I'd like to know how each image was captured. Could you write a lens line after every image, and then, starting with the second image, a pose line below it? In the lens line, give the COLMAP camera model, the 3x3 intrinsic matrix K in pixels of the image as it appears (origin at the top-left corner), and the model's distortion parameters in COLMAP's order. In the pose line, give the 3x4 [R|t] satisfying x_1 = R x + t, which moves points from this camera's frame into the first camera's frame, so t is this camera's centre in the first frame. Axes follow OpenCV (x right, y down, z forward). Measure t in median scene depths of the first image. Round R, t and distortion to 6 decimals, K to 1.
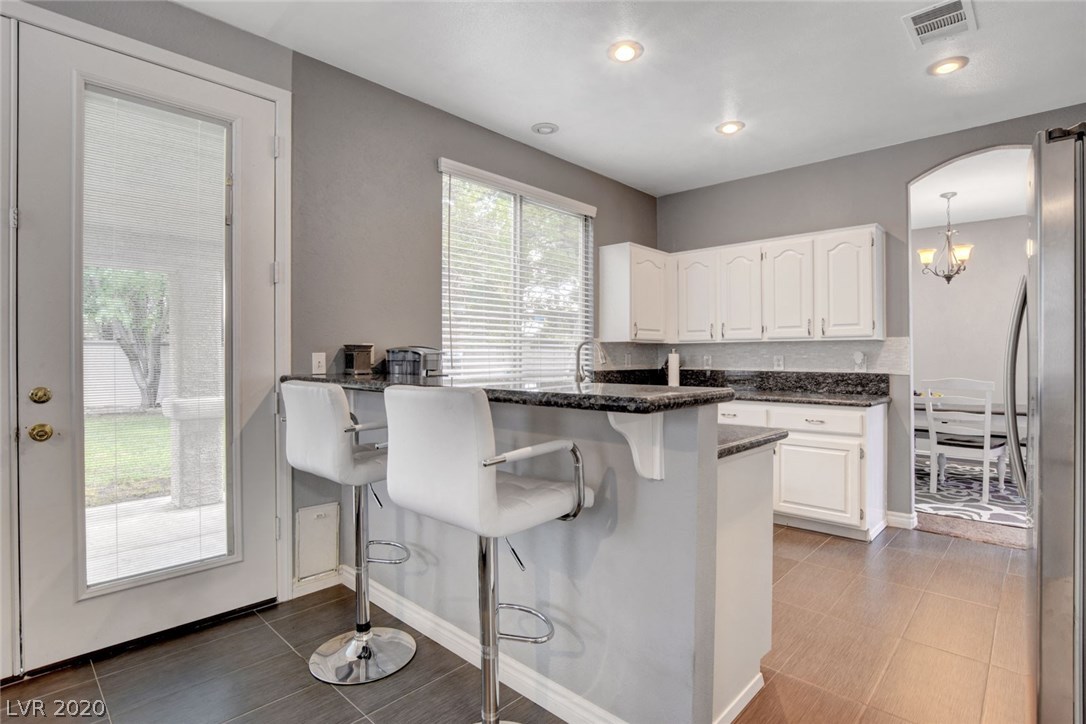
lens RADIAL K [[541.3, 0, 548.8], [0, 541.3, 356.5], [0, 0, 1]] dist [-0.022096, -0.000455]
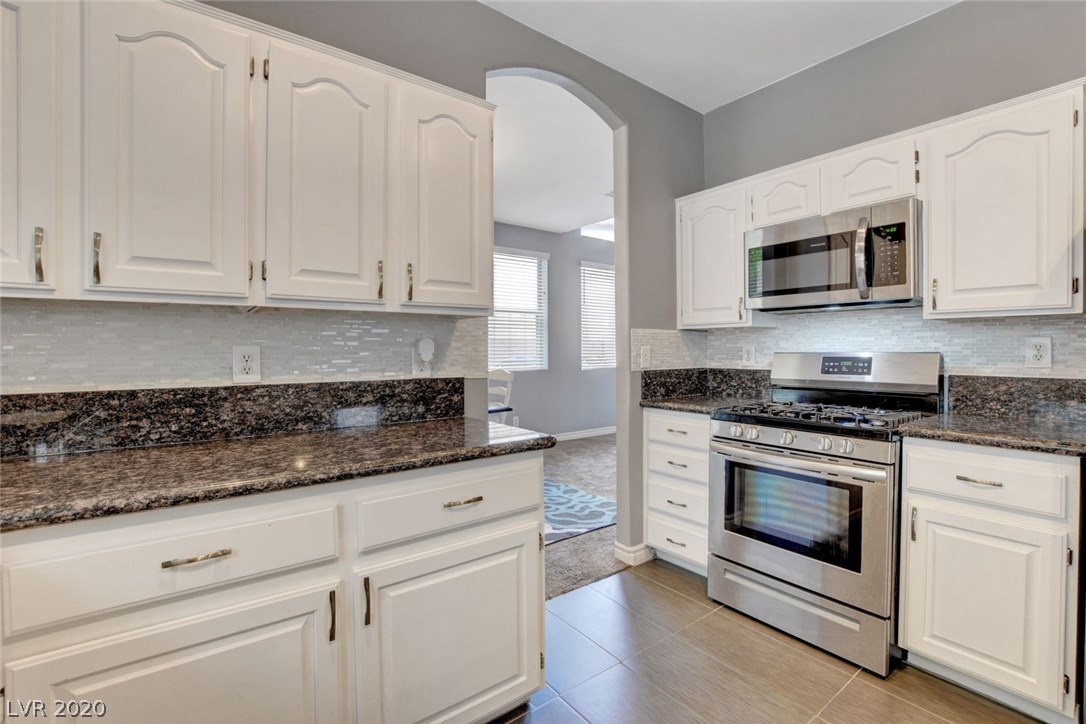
lens RADIAL K [[485.9, 0, 564.1], [0, 485.9, 352.9], [0, 0, 1]] dist [-0.034349, 0.004349]
pose [[0.142968, -0.008264, 0.989693, 0.114334], [0.000530, 0.999966, 0.008273, 0.000806], [-0.989727, -0.000658, 0.142967, 0.746238]]
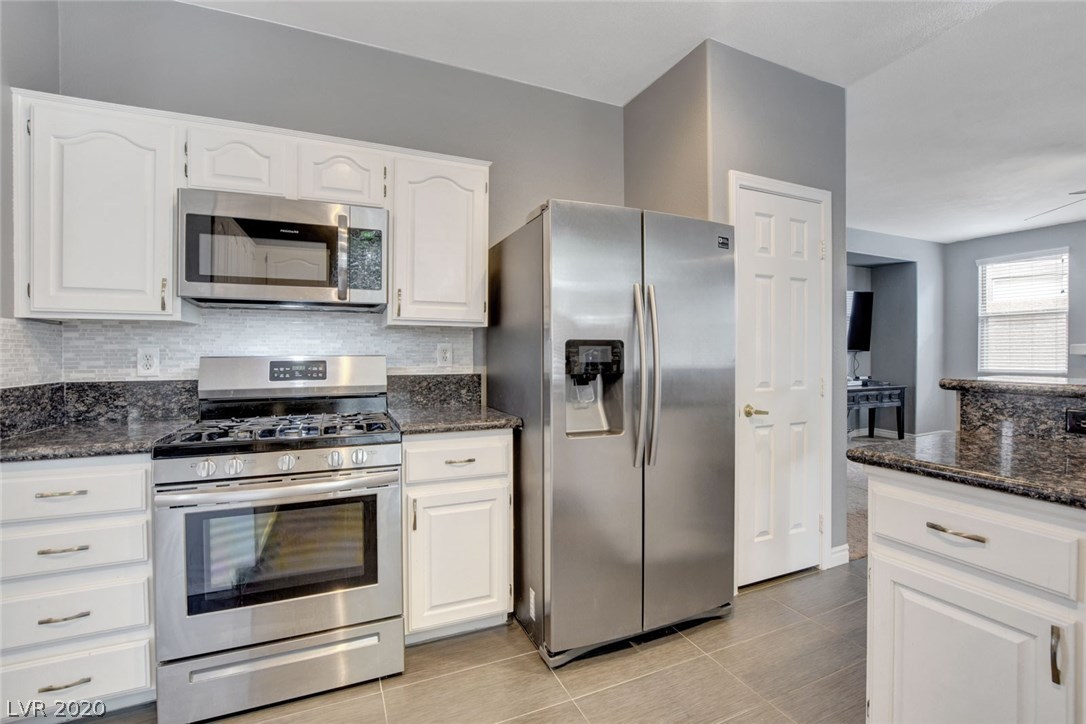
lens RADIAL K [[485.9, 0, 541.7], [0, 485.9, 355.0], [0, 0, 1]] dist [-0.034349, 0.004349]
pose [[-0.923930, -0.002348, 0.382554, 0.278275], [-0.000491, 0.999988, 0.004950, 0.001349], [-0.382561, 0.004386, -0.923920, 0.872286]]
